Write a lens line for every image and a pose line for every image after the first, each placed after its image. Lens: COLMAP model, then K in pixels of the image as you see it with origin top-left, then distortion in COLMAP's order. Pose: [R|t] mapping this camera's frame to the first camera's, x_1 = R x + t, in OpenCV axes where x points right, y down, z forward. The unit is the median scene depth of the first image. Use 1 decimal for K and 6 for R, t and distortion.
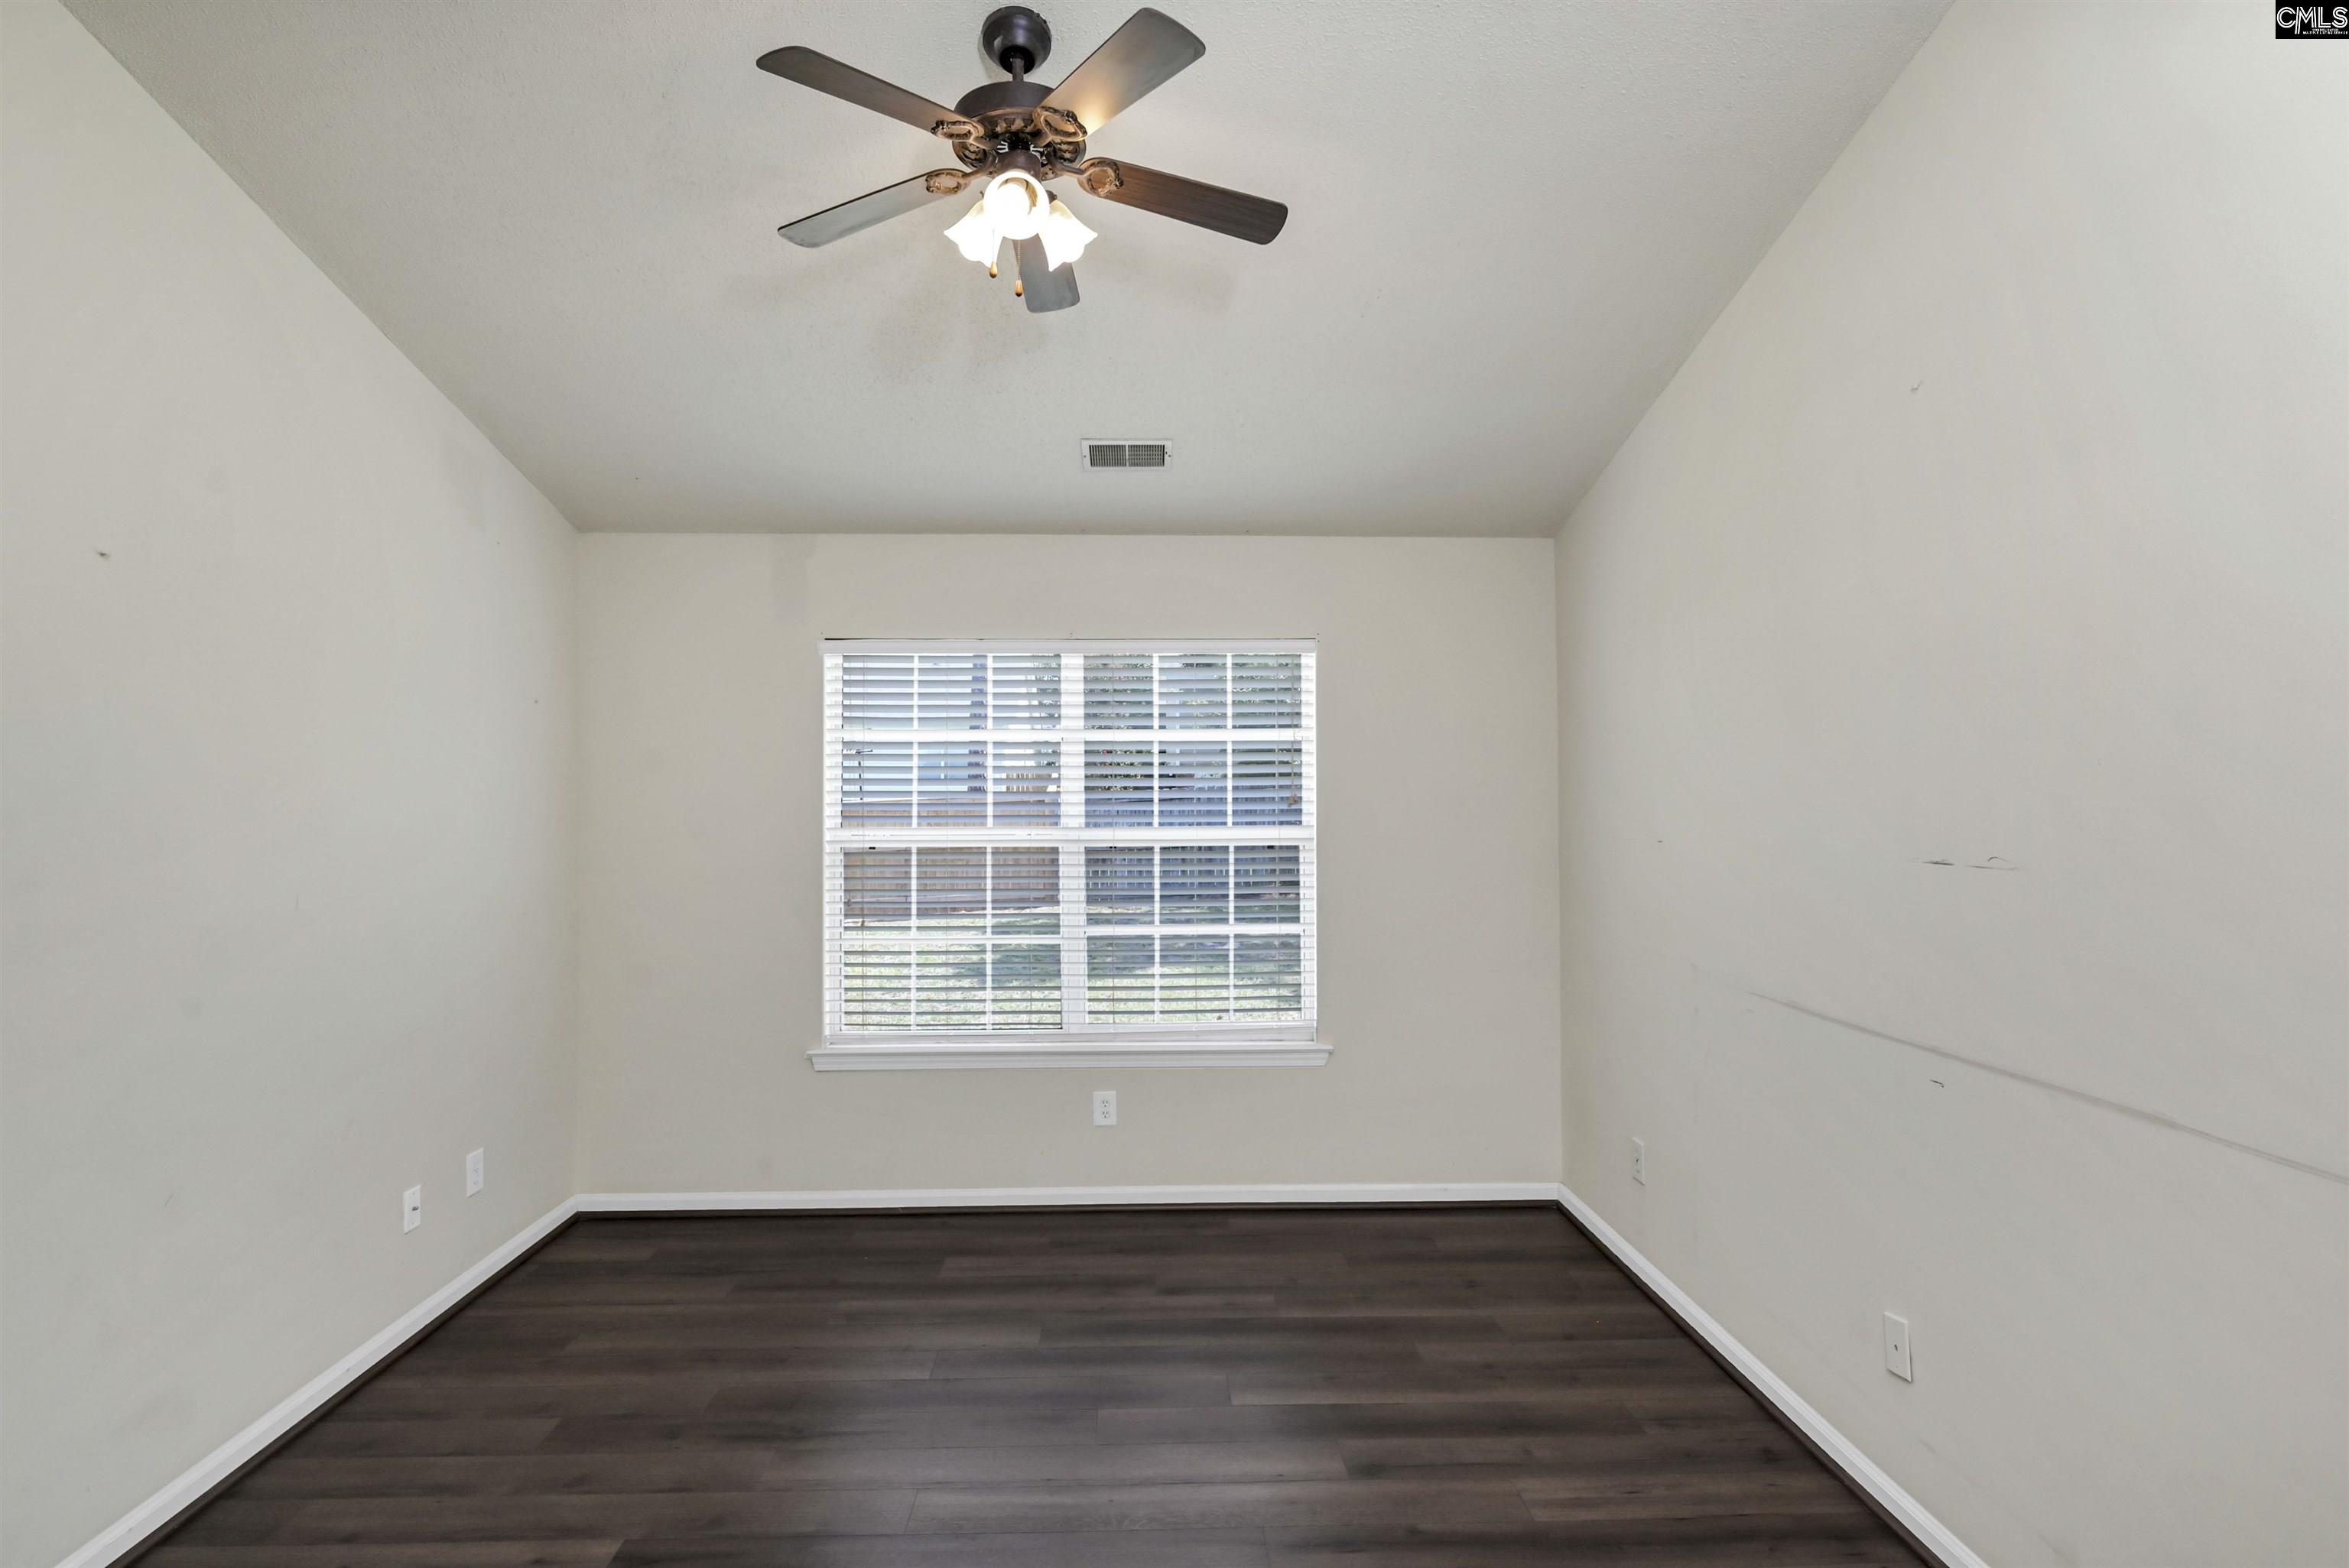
lens RADIAL K [[1161.7, 0, 1187.2], [0, 1161.7, 766.3], [0, 0, 1]] dist [-0.007170, -0.001548]
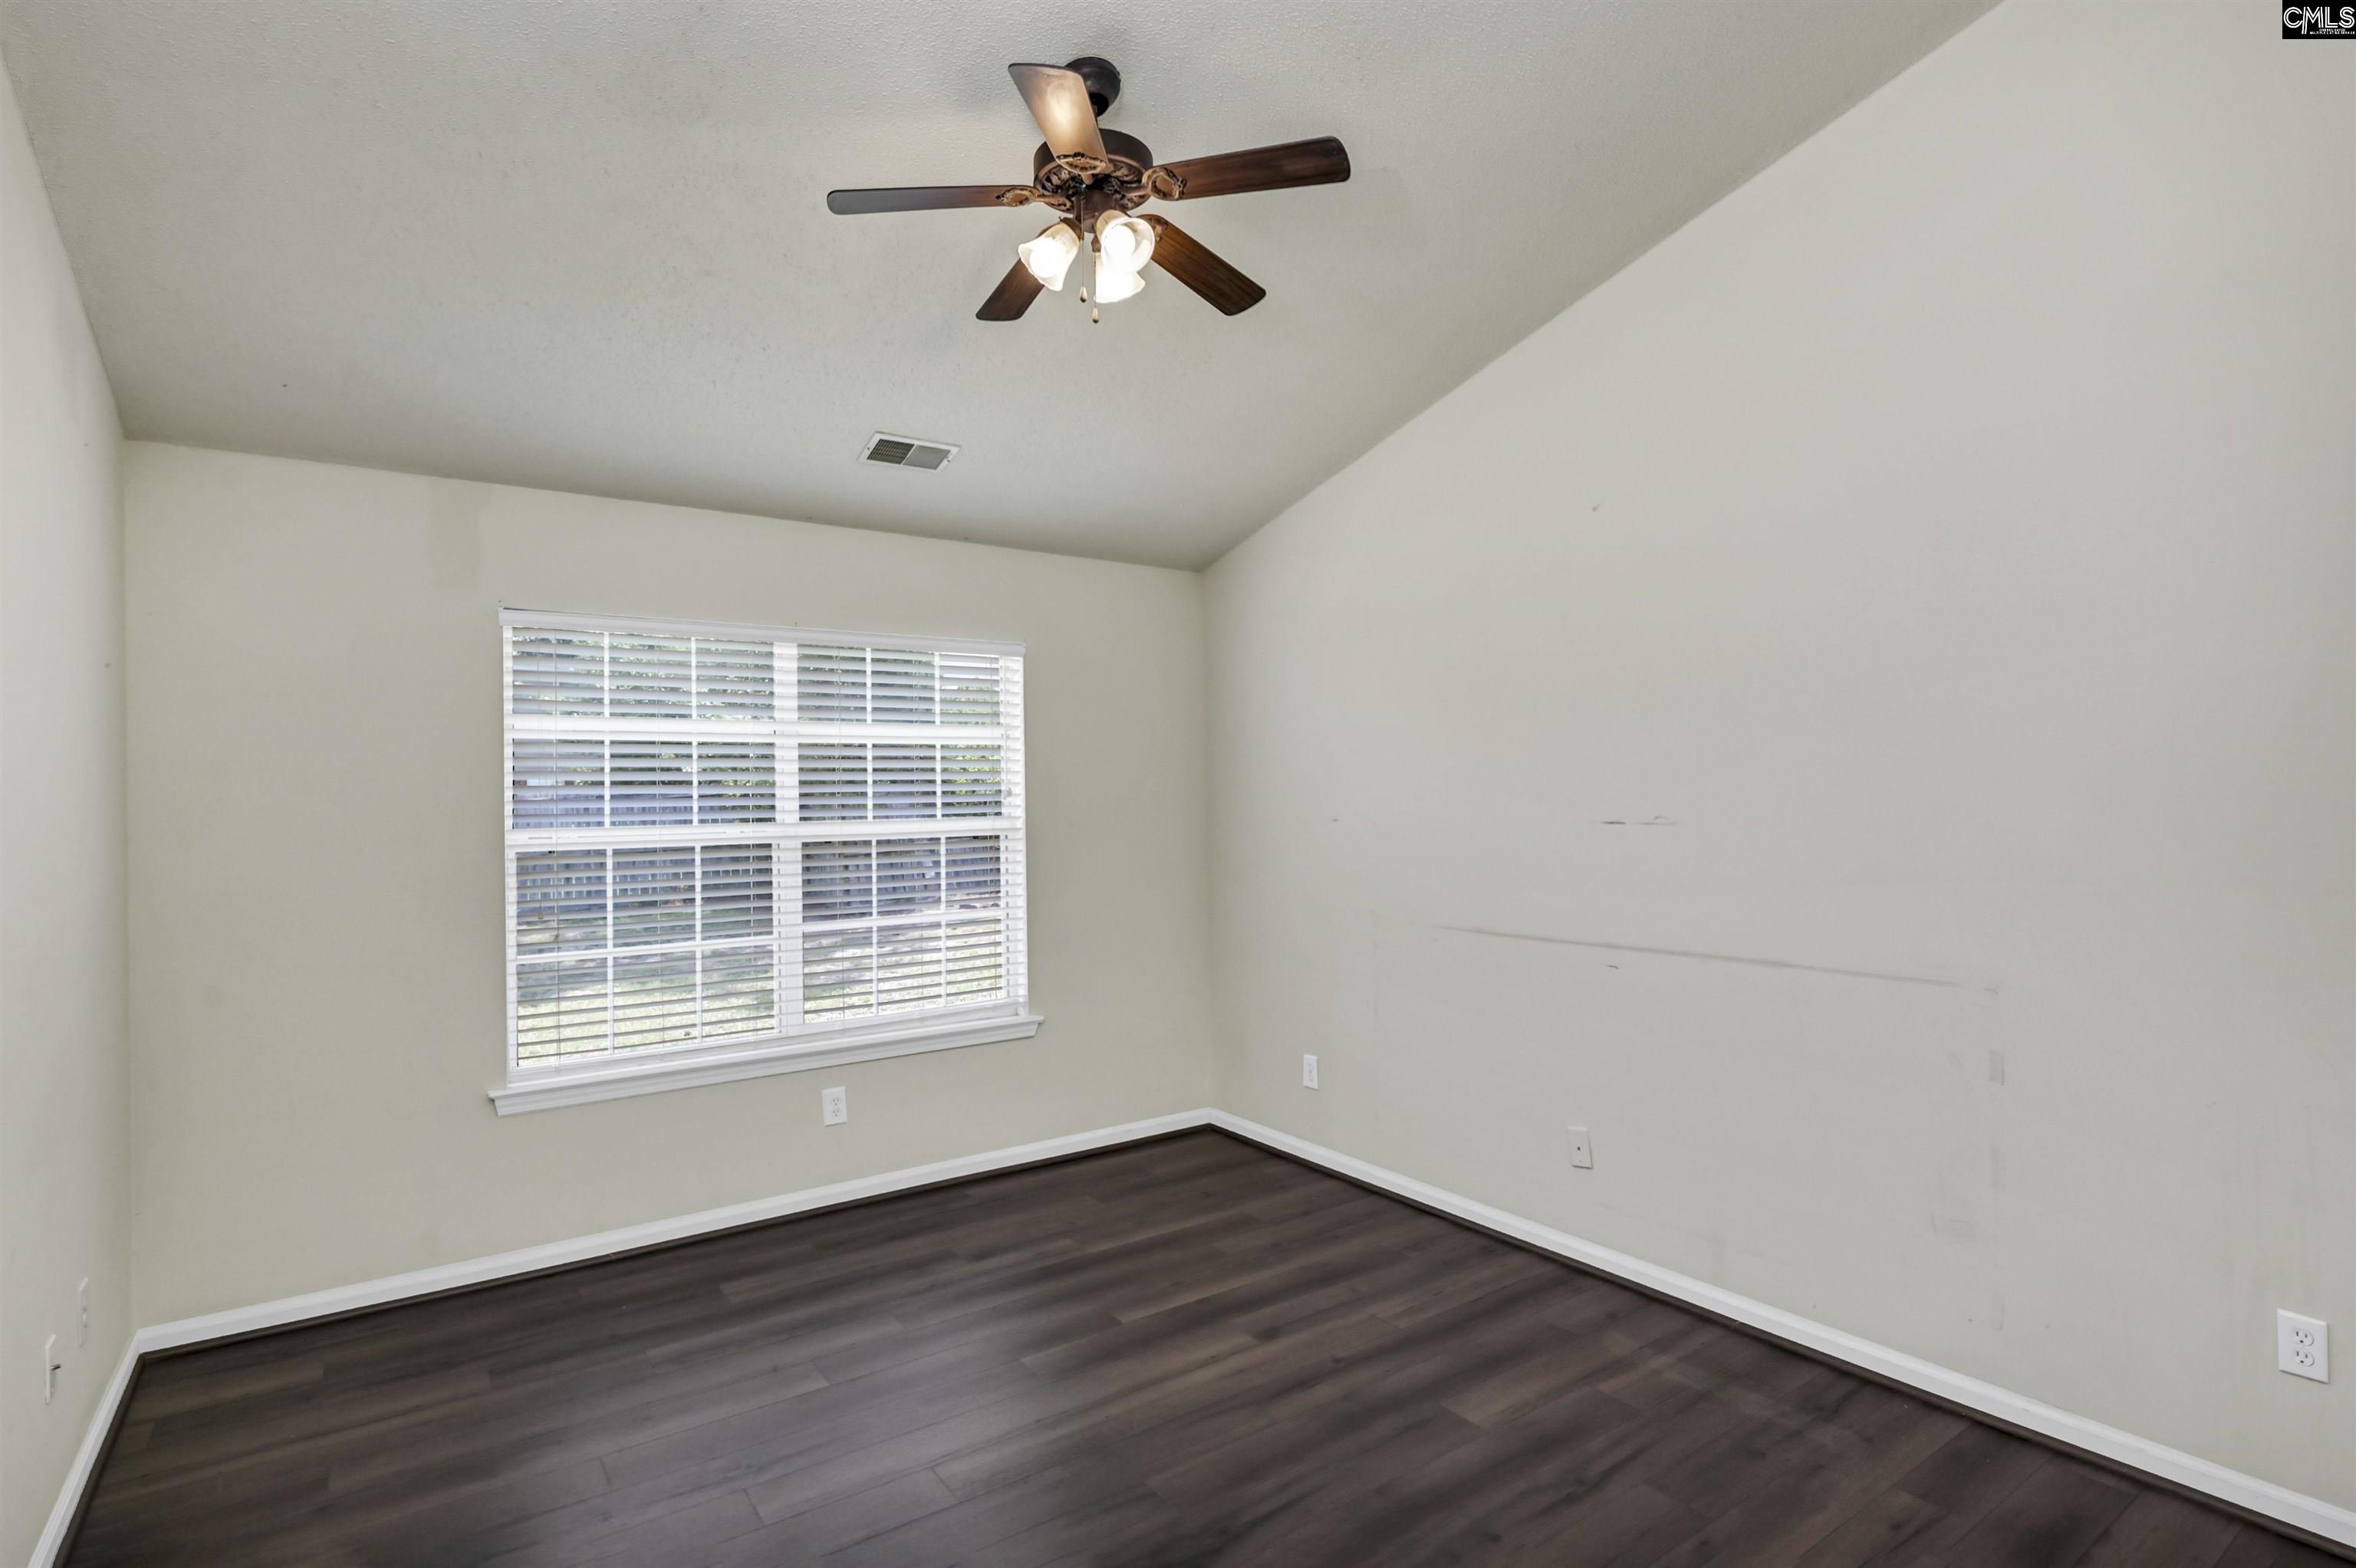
lens RADIAL K [[1153.3, 0, 1182.4], [0, 1153.3, 760.2], [0, 0, 1]] dist [-0.003746, -0.010173]
pose [[0.833534, 0.005171, 0.552444, -0.383820], [-0.003752, 0.999986, -0.003698, 0.003319], [-0.552455, 0.001009, 0.833542, 0.021538]]
